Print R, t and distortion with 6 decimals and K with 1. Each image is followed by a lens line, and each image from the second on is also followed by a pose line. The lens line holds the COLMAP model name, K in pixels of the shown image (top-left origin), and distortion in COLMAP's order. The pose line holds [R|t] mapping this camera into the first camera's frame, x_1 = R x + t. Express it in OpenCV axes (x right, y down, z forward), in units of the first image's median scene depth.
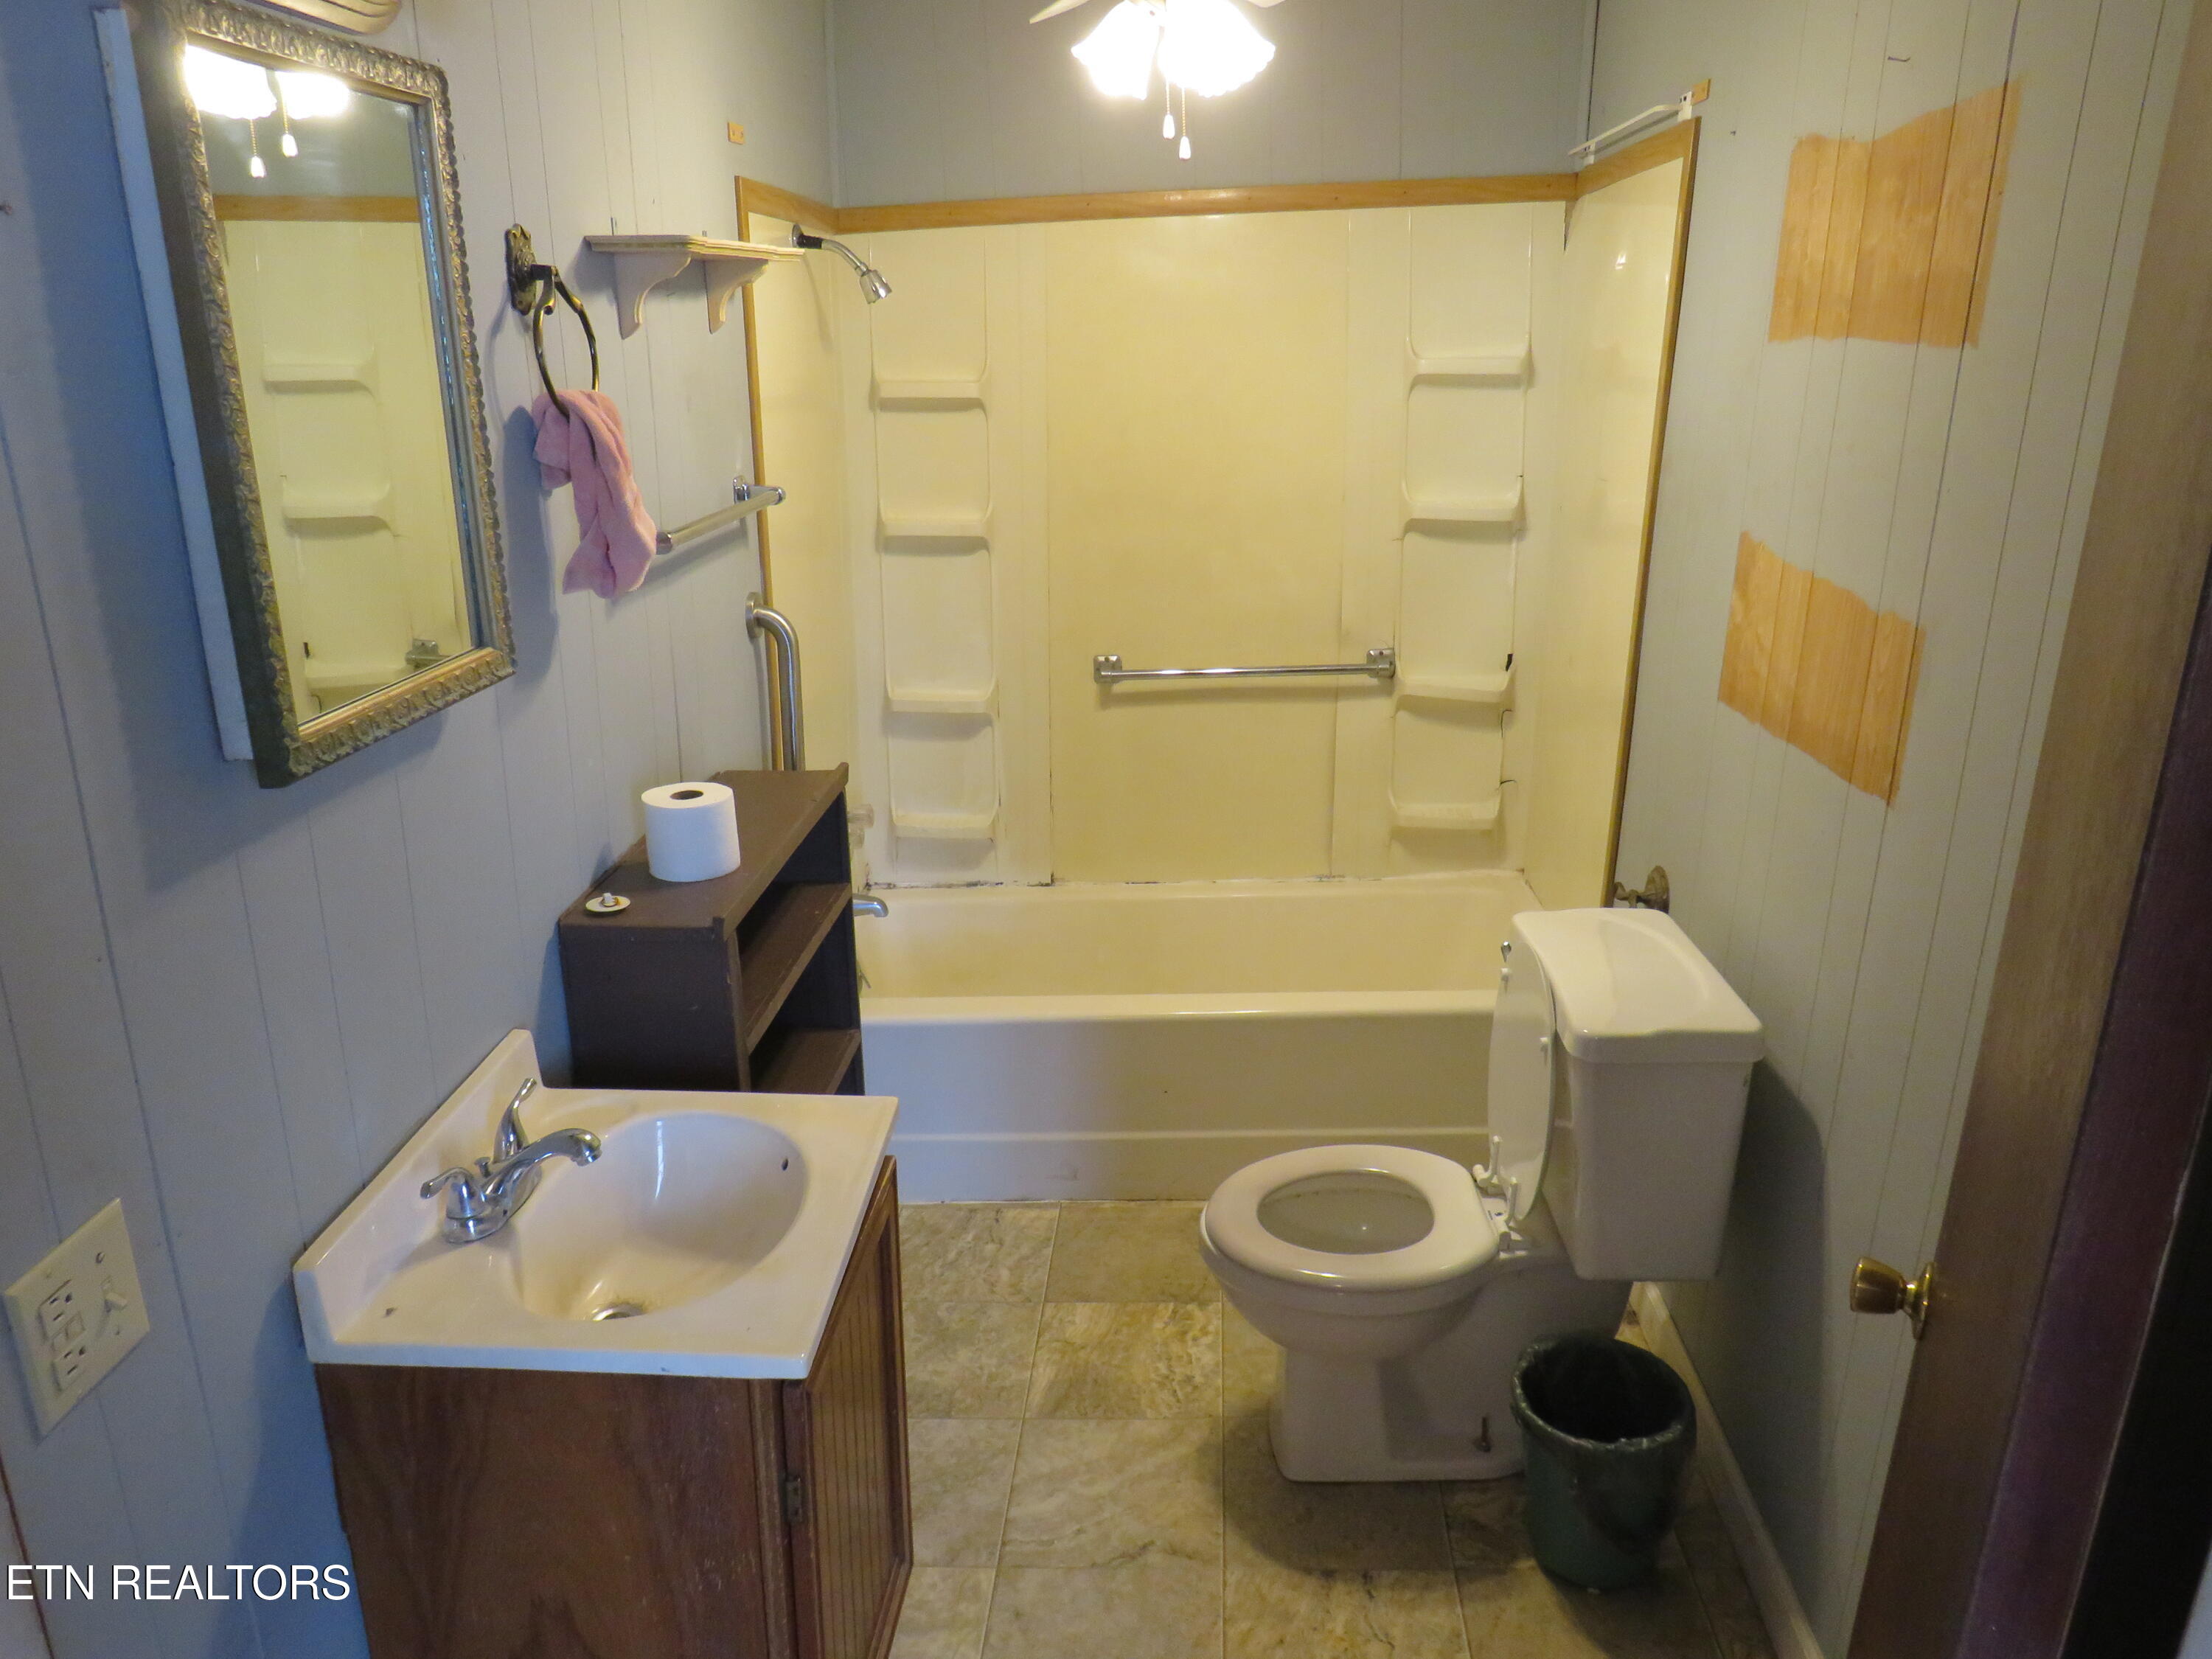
lens RADIAL K [[1583.6, 0, 1107.7], [0, 1583.6, 825.9], [0, 0, 1]] dist [-0.021588, 0.007464]
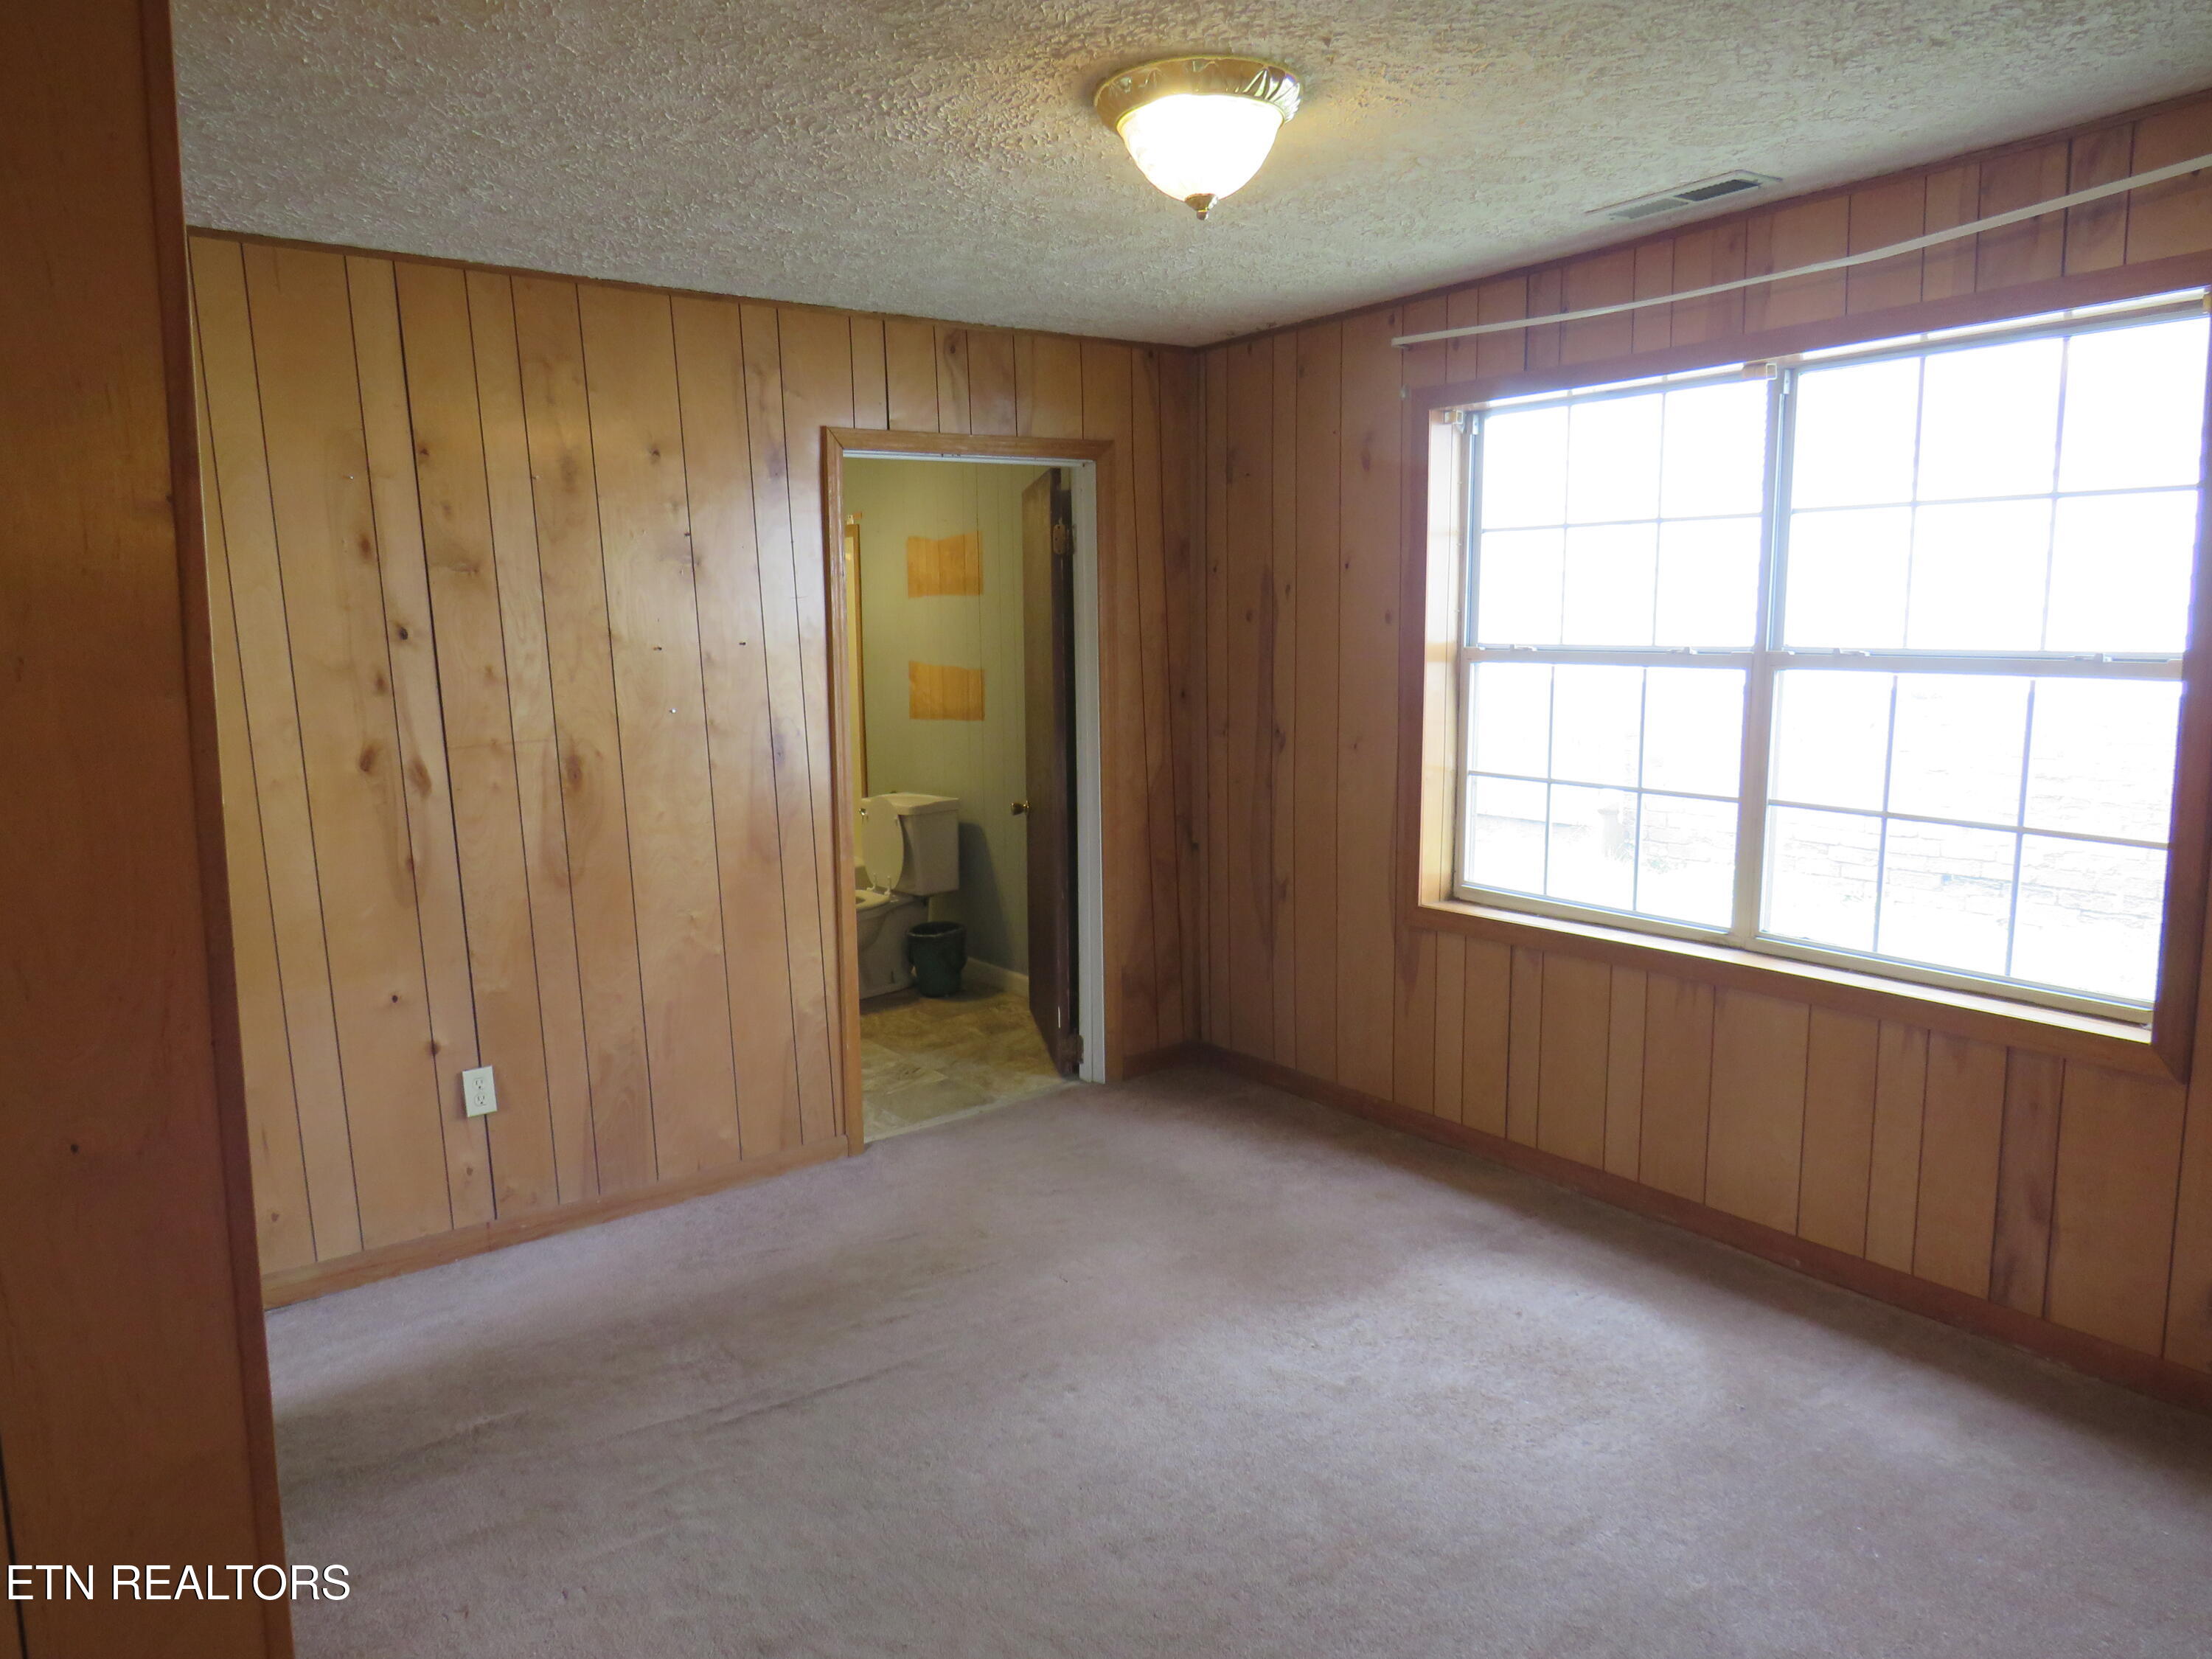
lens RADIAL K [[1583.6, 0, 1107.0], [0, 1583.6, 830.3], [0, 0, 1]] dist [-0.021588, 0.007464]
pose [[0.783030, -0.107666, 0.612594, -1.348452], [0.213754, 0.971497, -0.102480, 0.588194], [-0.584100, 0.211189, 0.783726, -1.716744]]
